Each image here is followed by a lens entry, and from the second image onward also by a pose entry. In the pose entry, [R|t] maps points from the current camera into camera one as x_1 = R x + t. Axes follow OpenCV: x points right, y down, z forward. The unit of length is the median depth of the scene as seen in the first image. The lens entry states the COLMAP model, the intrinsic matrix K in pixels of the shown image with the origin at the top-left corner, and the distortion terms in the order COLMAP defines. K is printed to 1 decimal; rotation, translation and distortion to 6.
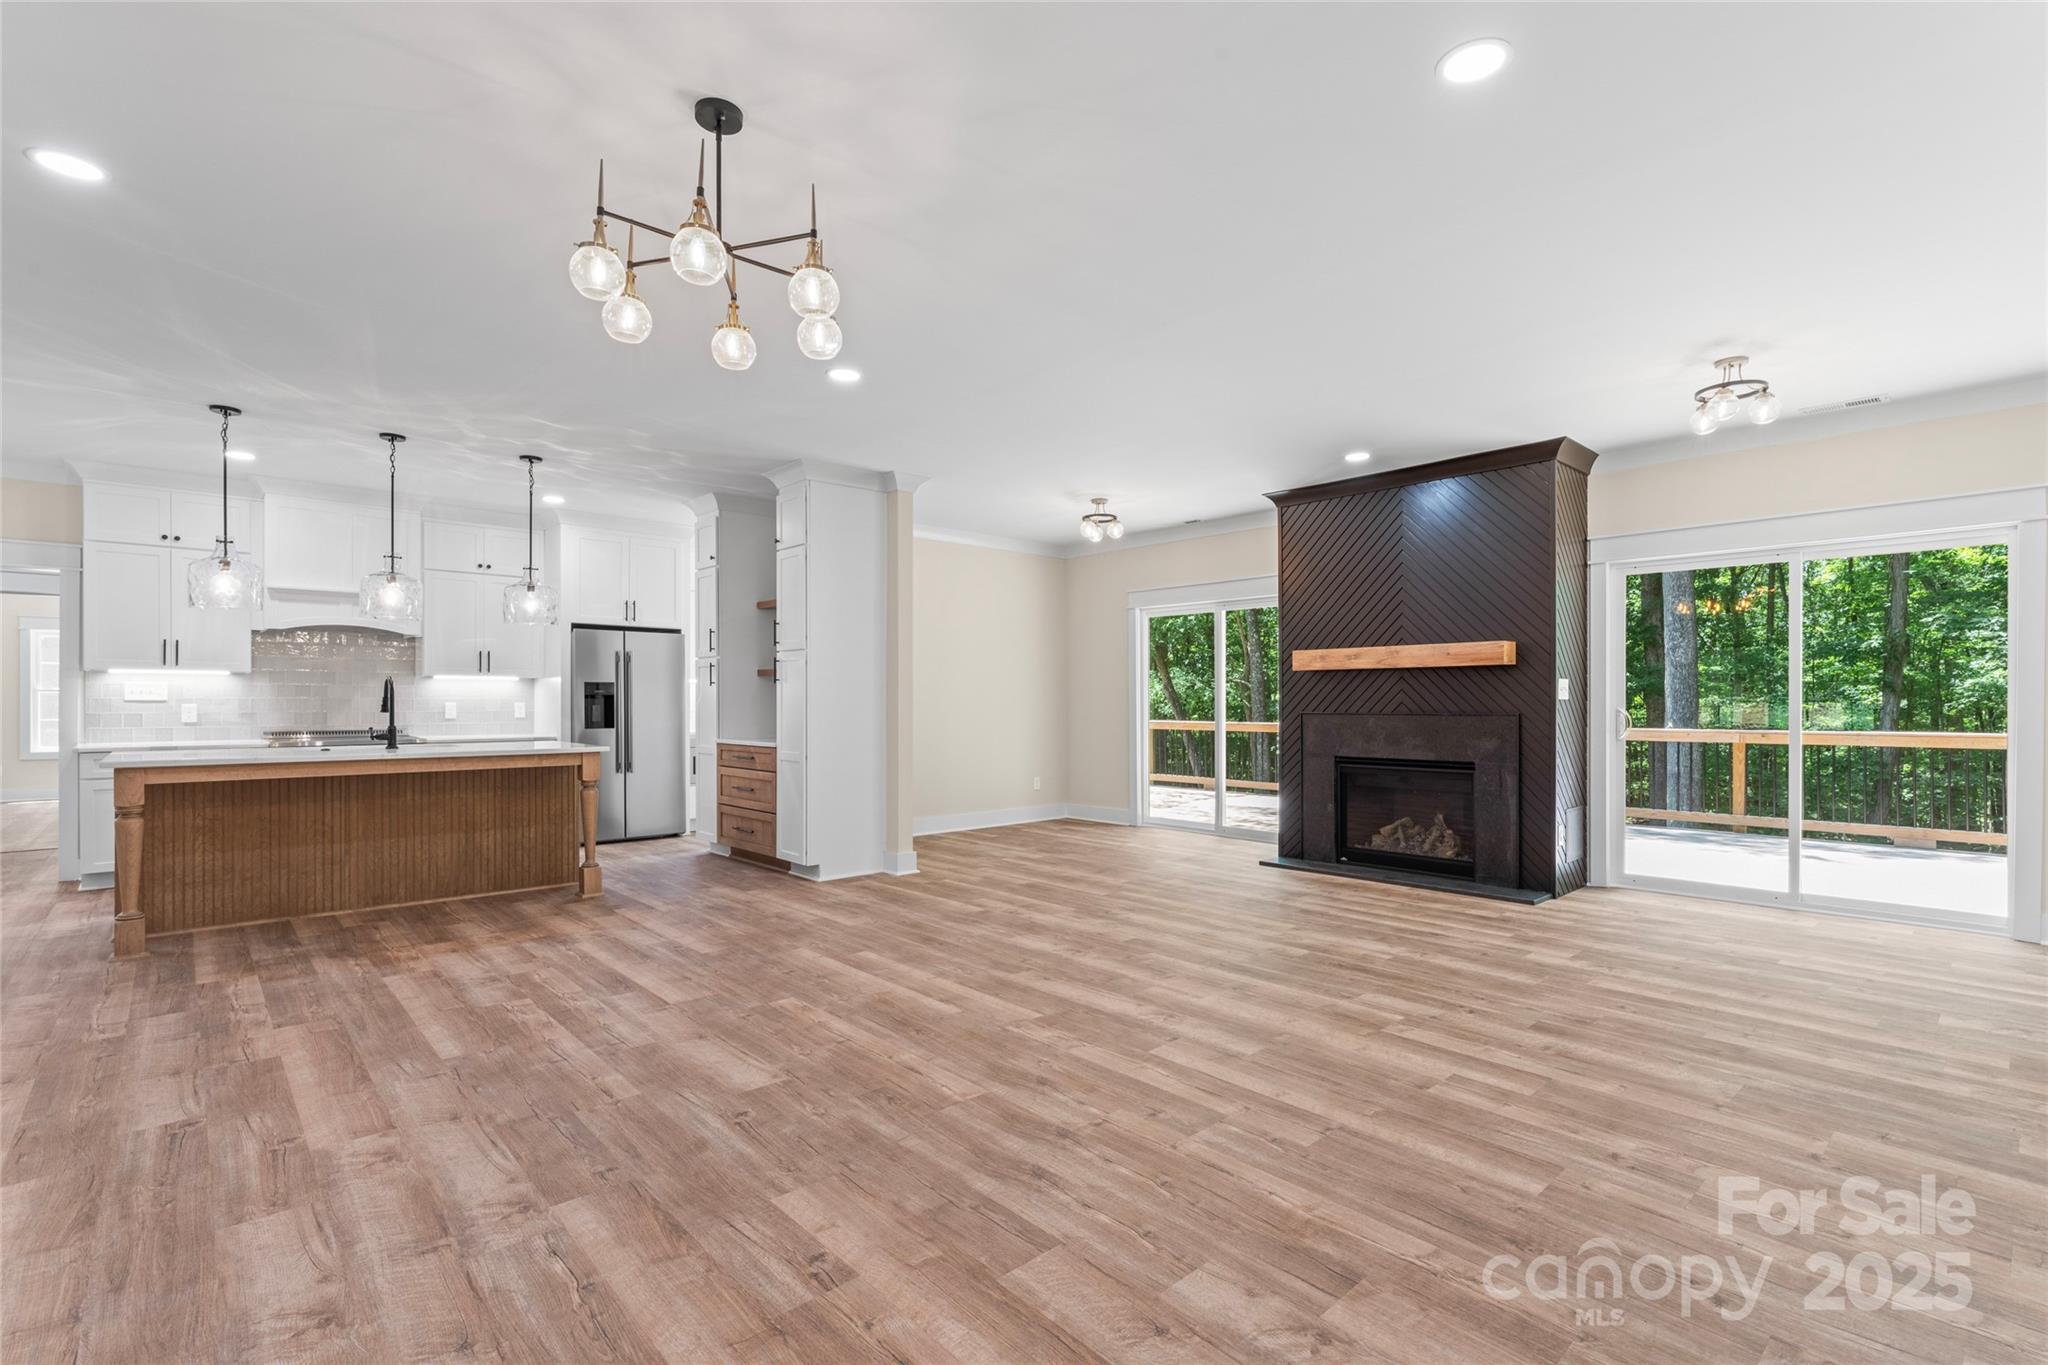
lens RADIAL K [[934.9, 0, 1035.8], [0, 934.9, 696.9], [0, 0, 1]] dist [0.000260, 0.000524]
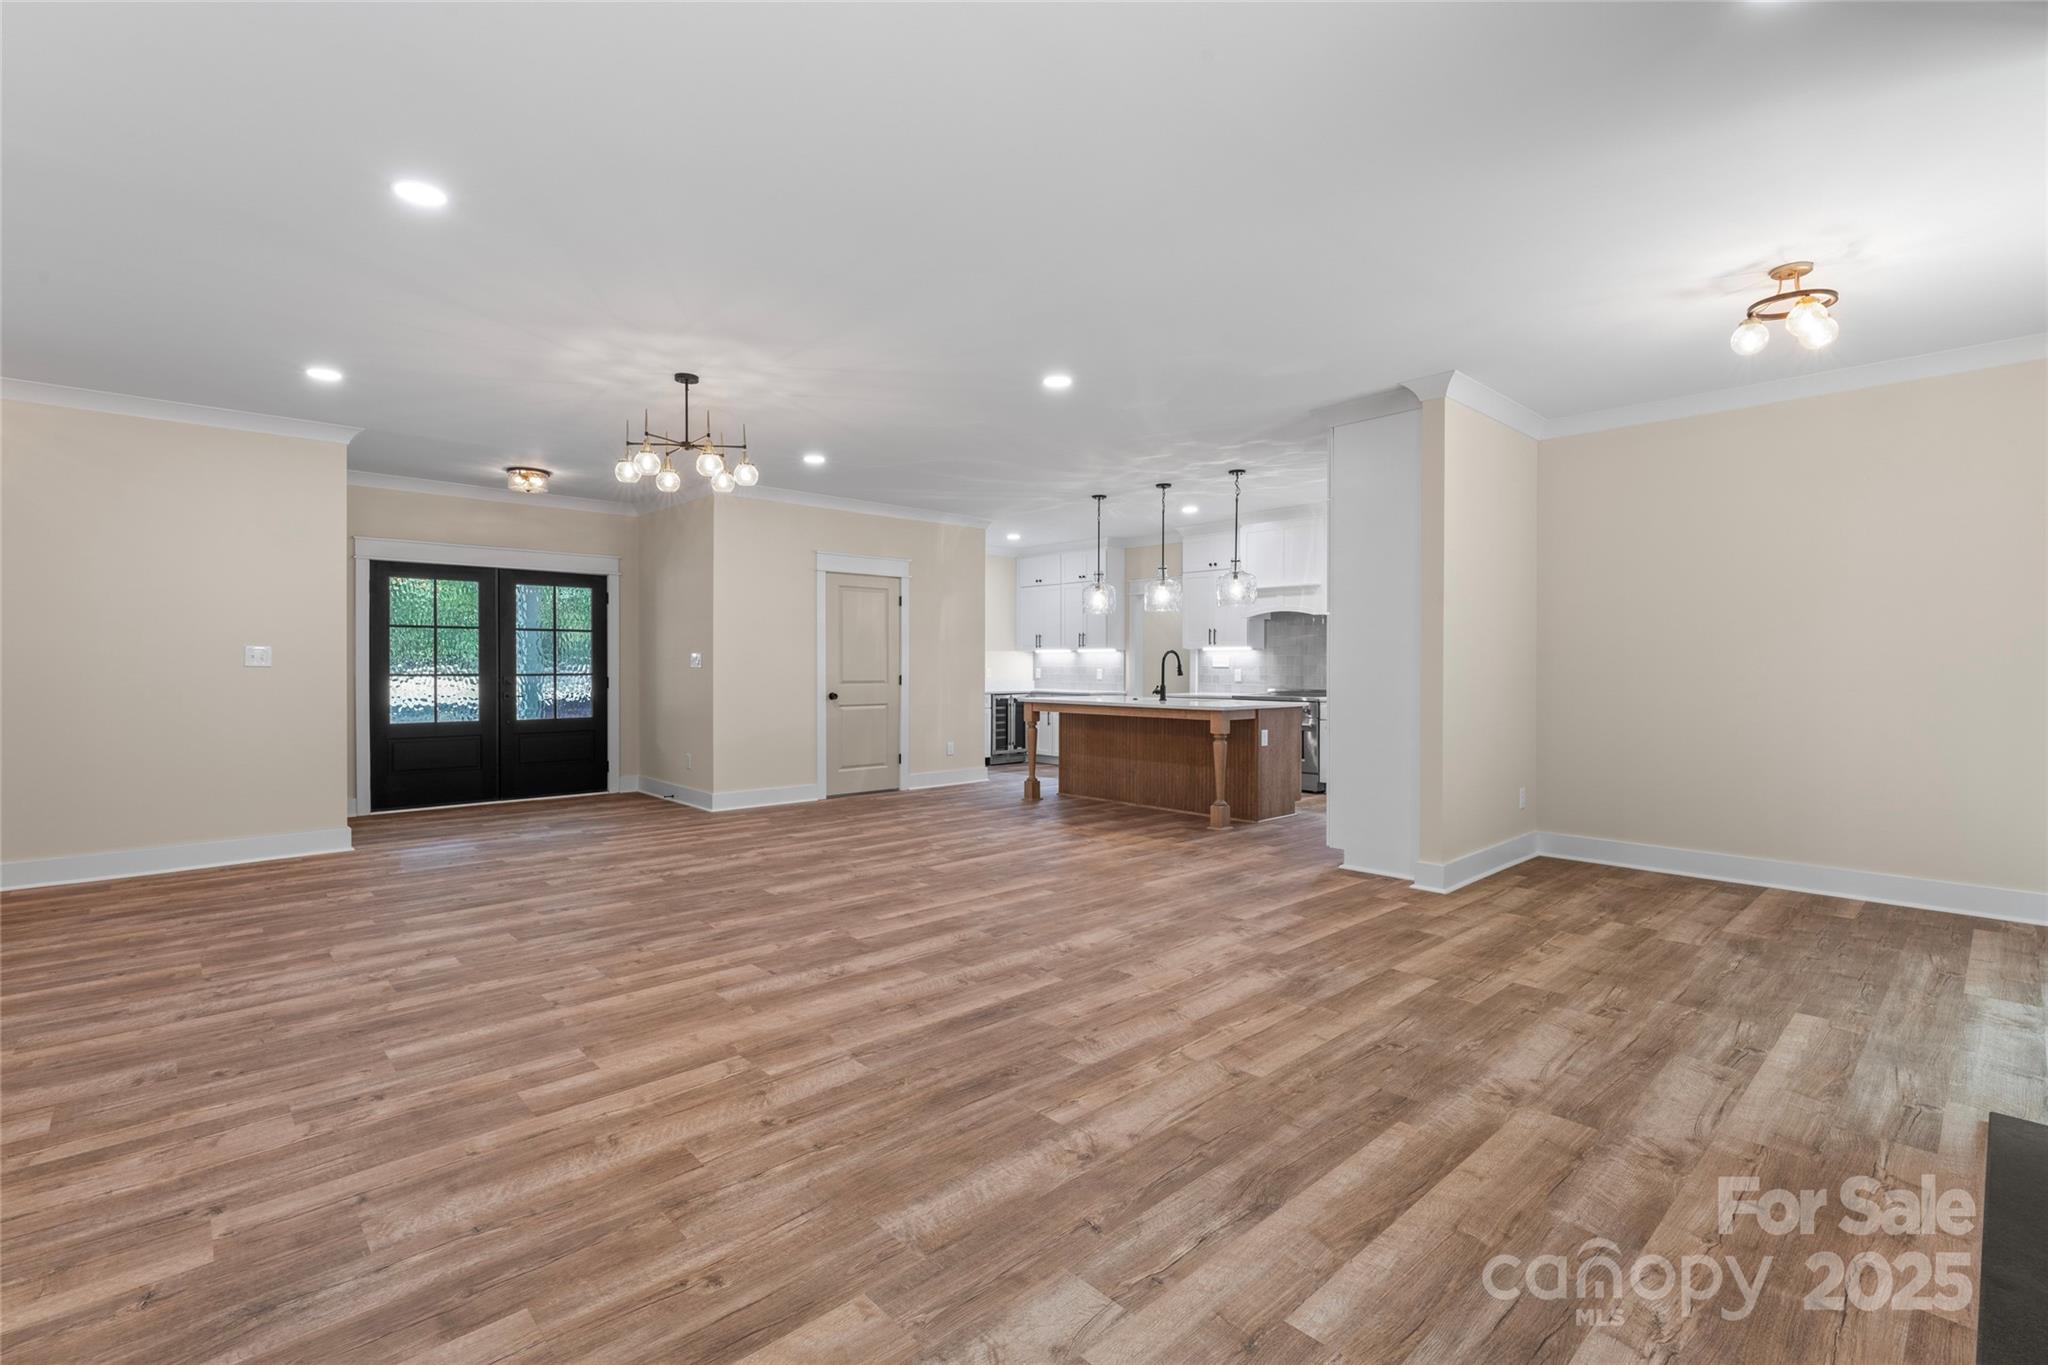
lens RADIAL K [[934.9, 0, 1016.1], [0, 934.9, 661.7], [0, 0, 1]] dist [0.000260, 0.000524]
pose [[-0.007467, -0.004279, -0.999963, 1.107919], [0.003271, 0.999985, -0.004303, 0.002040], [0.999967, -0.003303, -0.007452, 1.144101]]
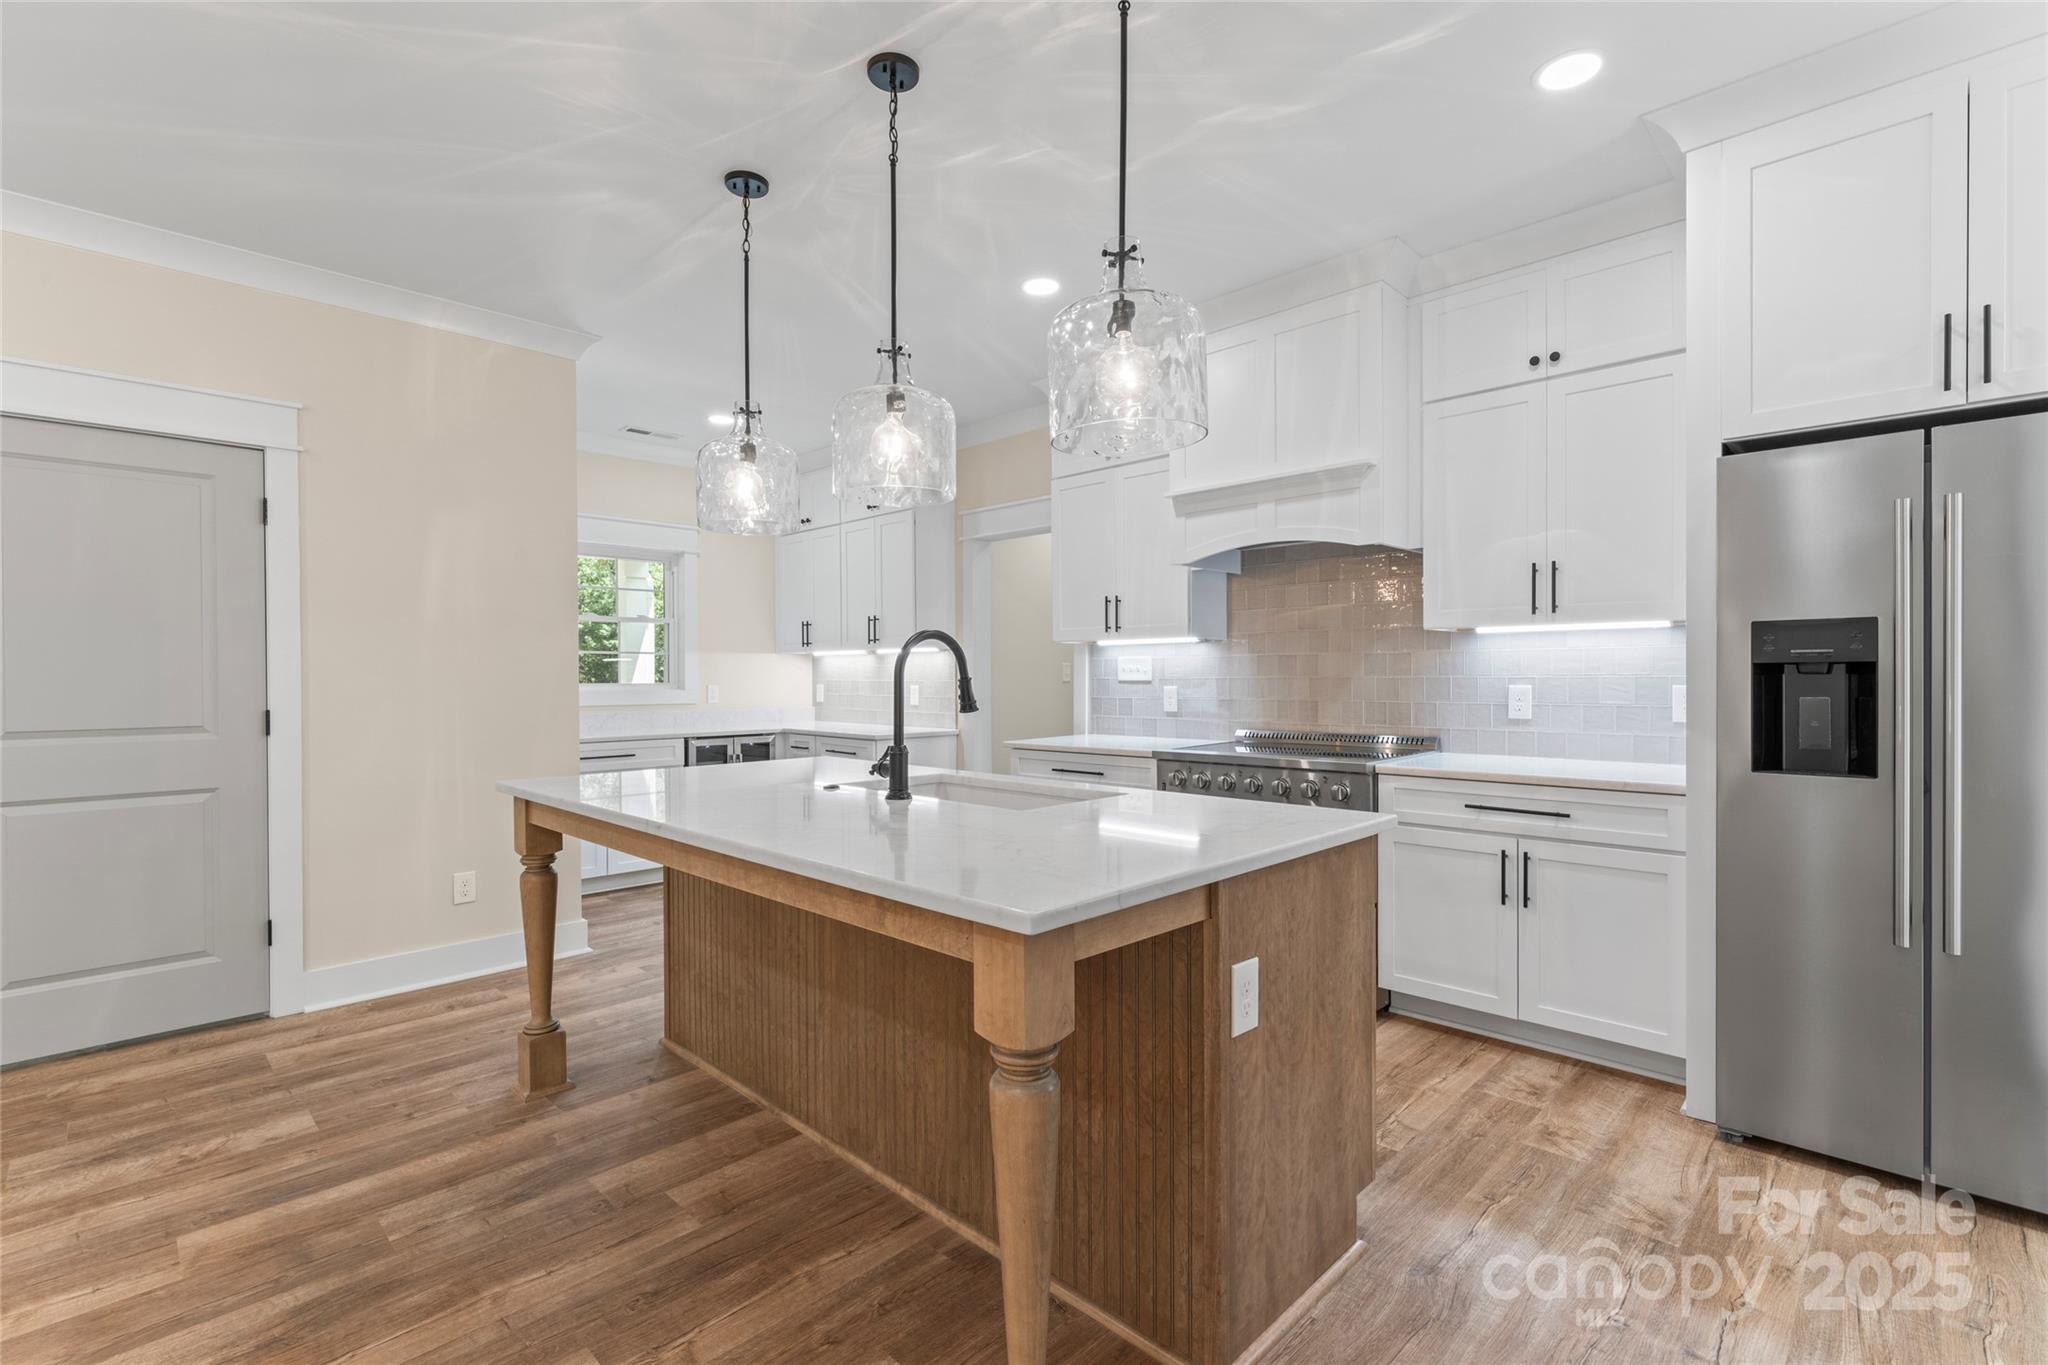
lens RADIAL K [[934.9, 0, 1031.5], [0, 934.9, 692.5], [0, 0, 1]] dist [0.000260, 0.000524]
pose [[0.058575, 0.013759, -0.998188, -0.376237], [0.007981, 0.999867, 0.014251, 0.003143], [0.998251, -0.008801, 0.058457, 1.512626]]
